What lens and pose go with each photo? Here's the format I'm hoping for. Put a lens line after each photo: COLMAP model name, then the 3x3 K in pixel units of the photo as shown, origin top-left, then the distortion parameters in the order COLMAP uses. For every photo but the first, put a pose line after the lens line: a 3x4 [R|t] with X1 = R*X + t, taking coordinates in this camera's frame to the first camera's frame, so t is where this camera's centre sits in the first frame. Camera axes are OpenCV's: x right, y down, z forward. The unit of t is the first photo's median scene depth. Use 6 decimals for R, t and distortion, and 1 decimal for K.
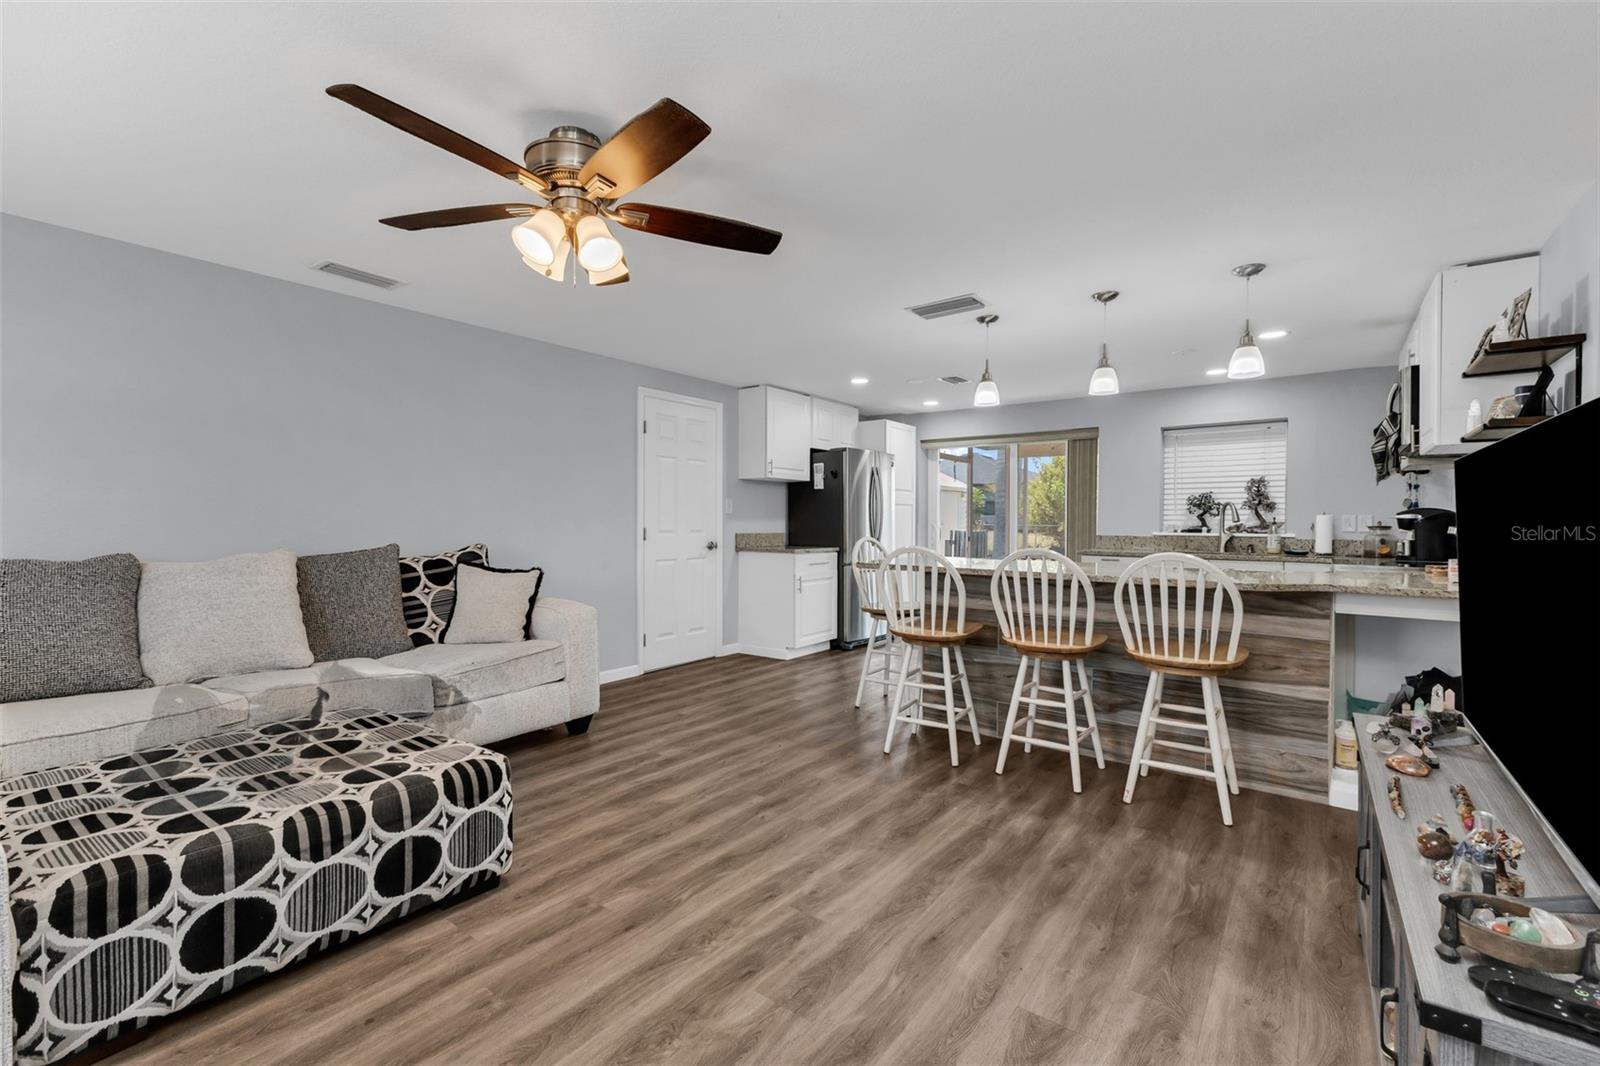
lens RADIAL K [[693.1, 0, 796.4], [0, 693.1, 534.5], [0, 0, 1]] dist [0.009532, 0.000094]
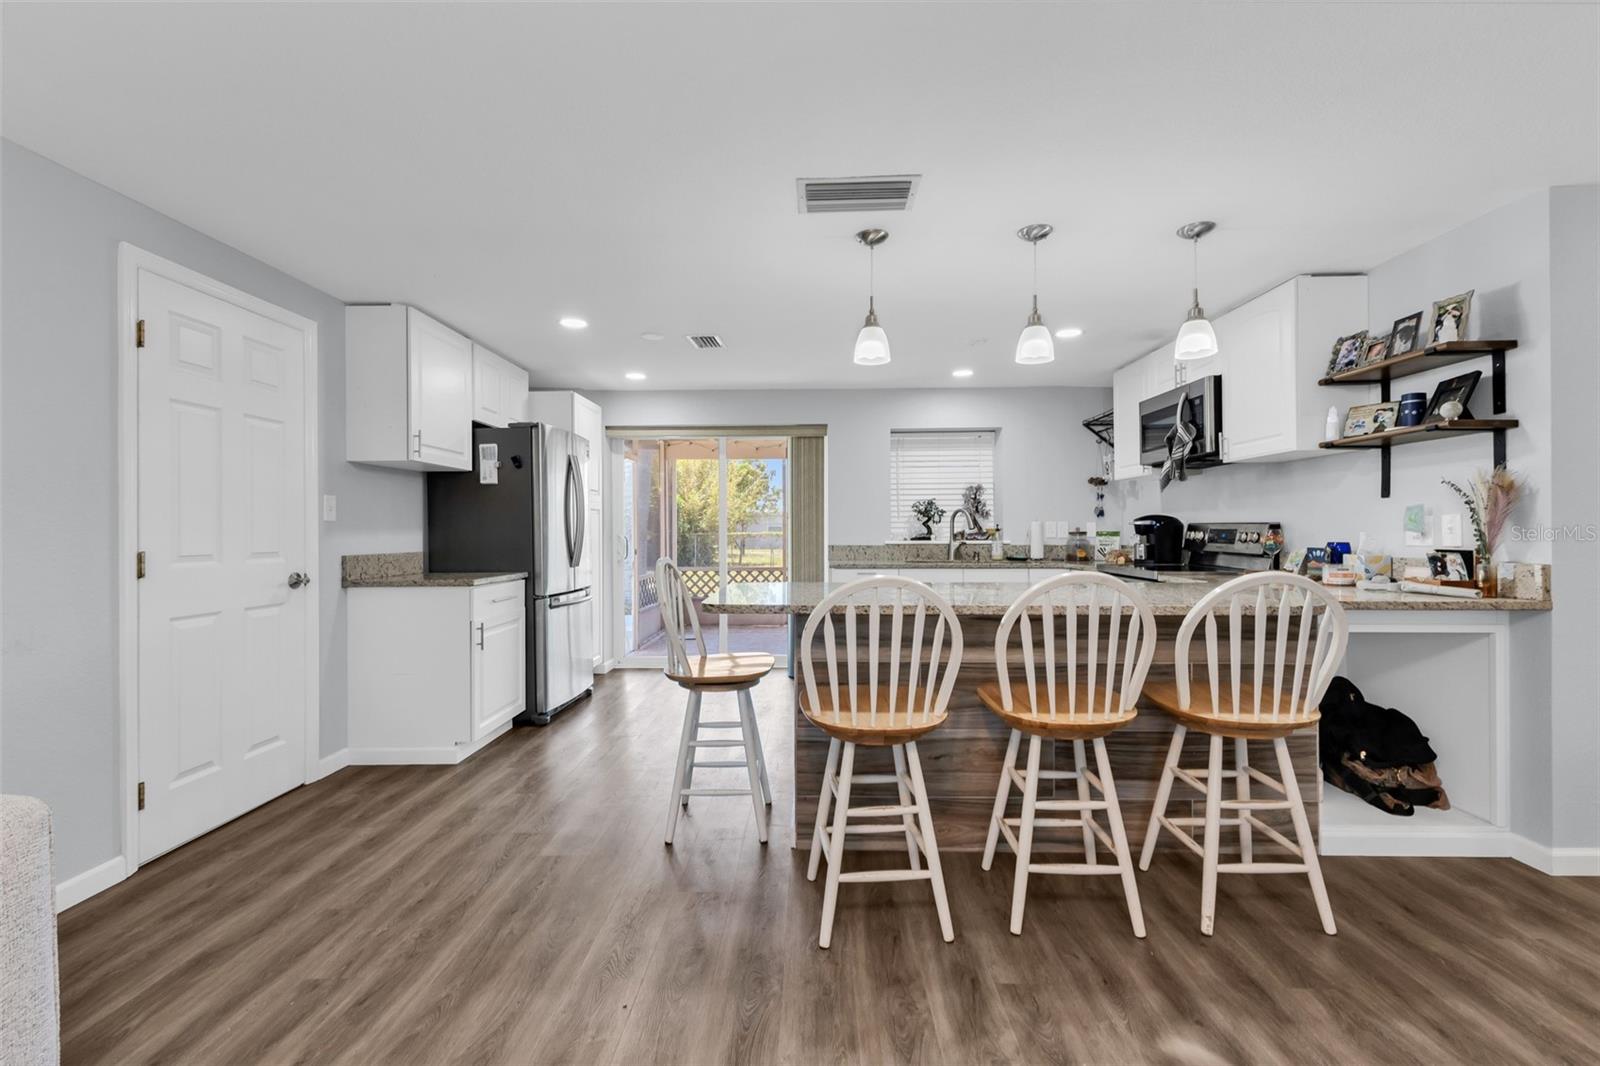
lens RADIAL K [[693.1, 0, 806.8], [0, 693.1, 528.7], [0, 0, 1]] dist [0.009532, 0.000094]
pose [[0.804674, -0.007284, 0.593672, -0.124189], [0.020728, 0.999660, -0.015830, -0.007261], [-0.593355, 0.025044, 0.804551, 0.324172]]
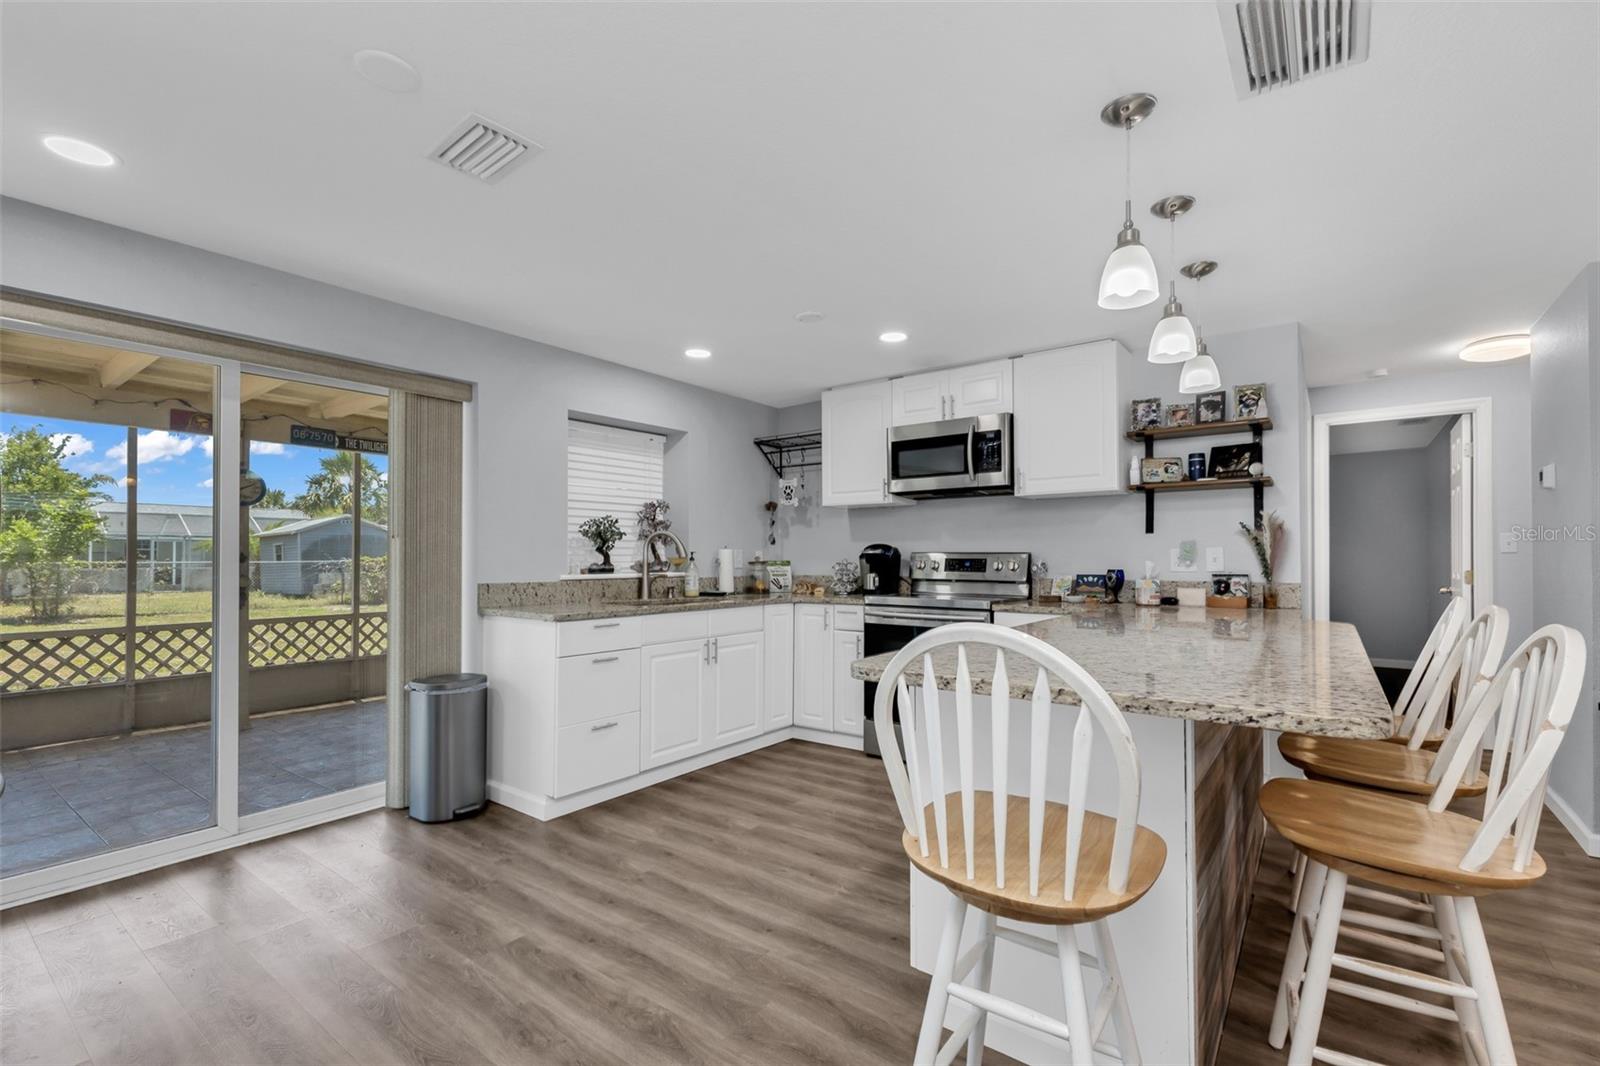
lens RADIAL K [[693.1, 0, 824.3], [0, 693.1, 551.1], [0, 0, 1]] dist [0.009532, 0.000094]
pose [[-0.010899, 0.007085, 0.999916, -0.114486], [0.021429, 0.999747, -0.006851, -0.015131], [-0.999711, 0.021352, -0.011048, 0.786903]]
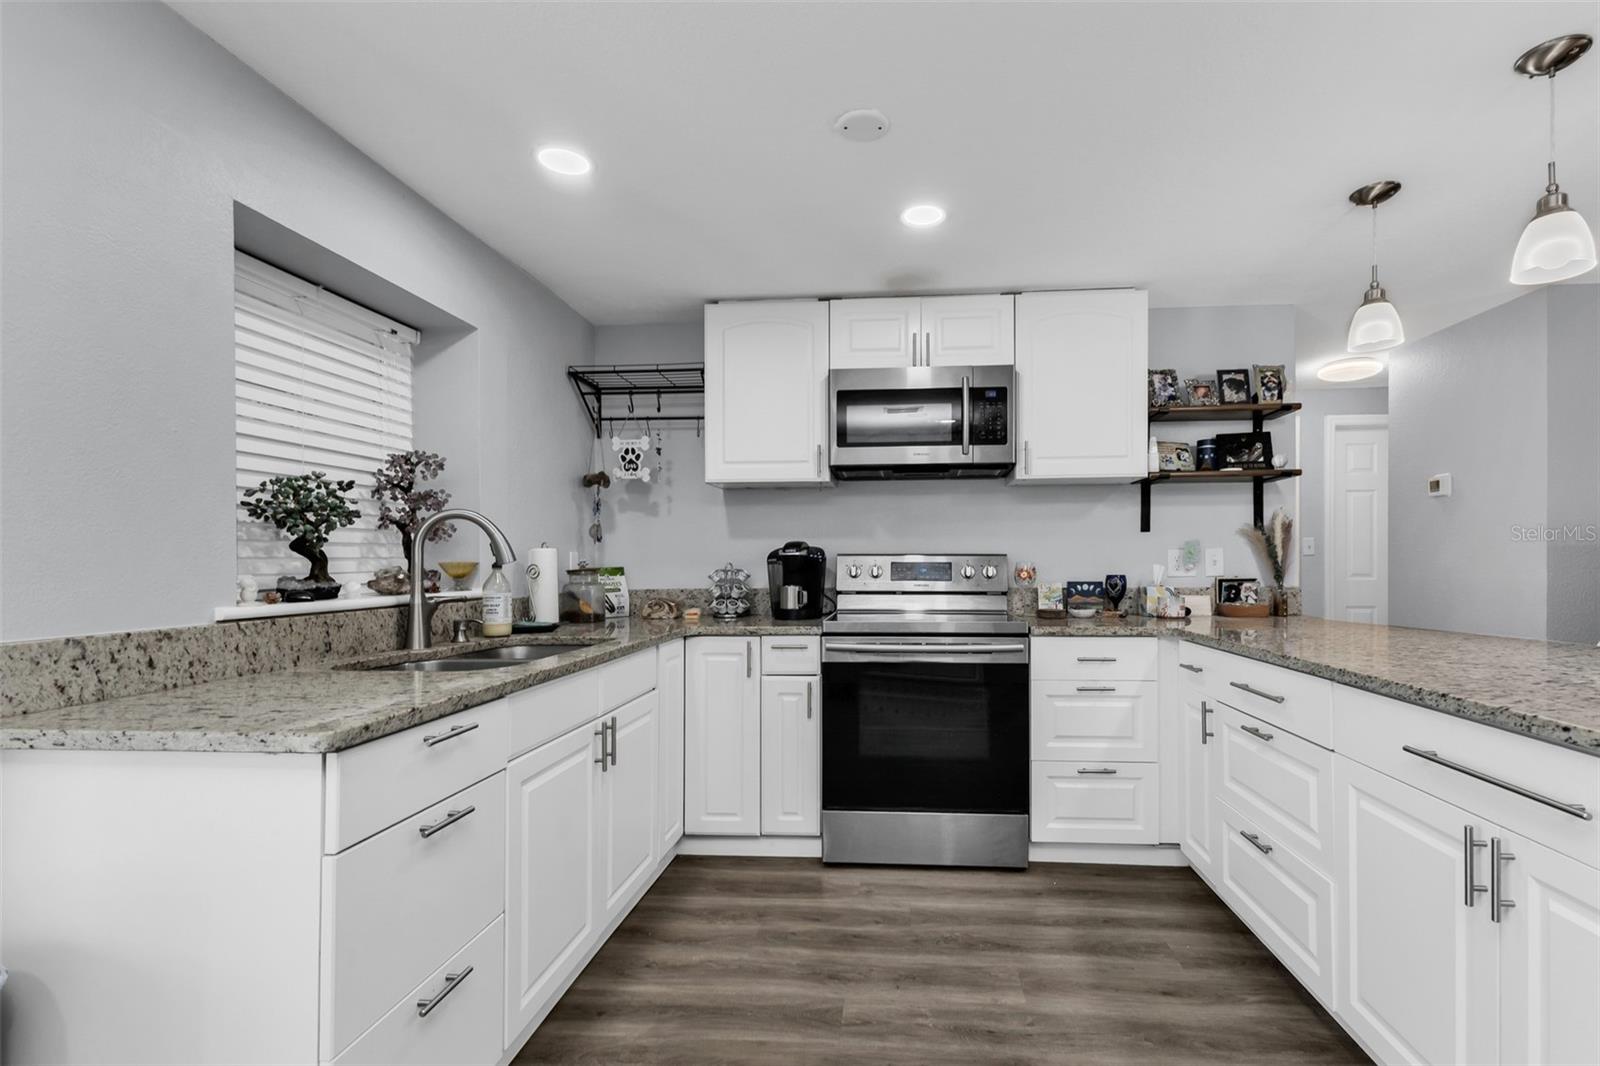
lens RADIAL K [[693.1, 0, 845.7], [0, 693.1, 562.5], [0, 0, 1]] dist [0.009532, 0.000094]
pose [[-0.534011, -0.001582, 0.845476, 0.185996], [0.020750, 0.999673, 0.014976, -0.018420], [-0.845223, 0.025541, -0.533804, 0.963904]]
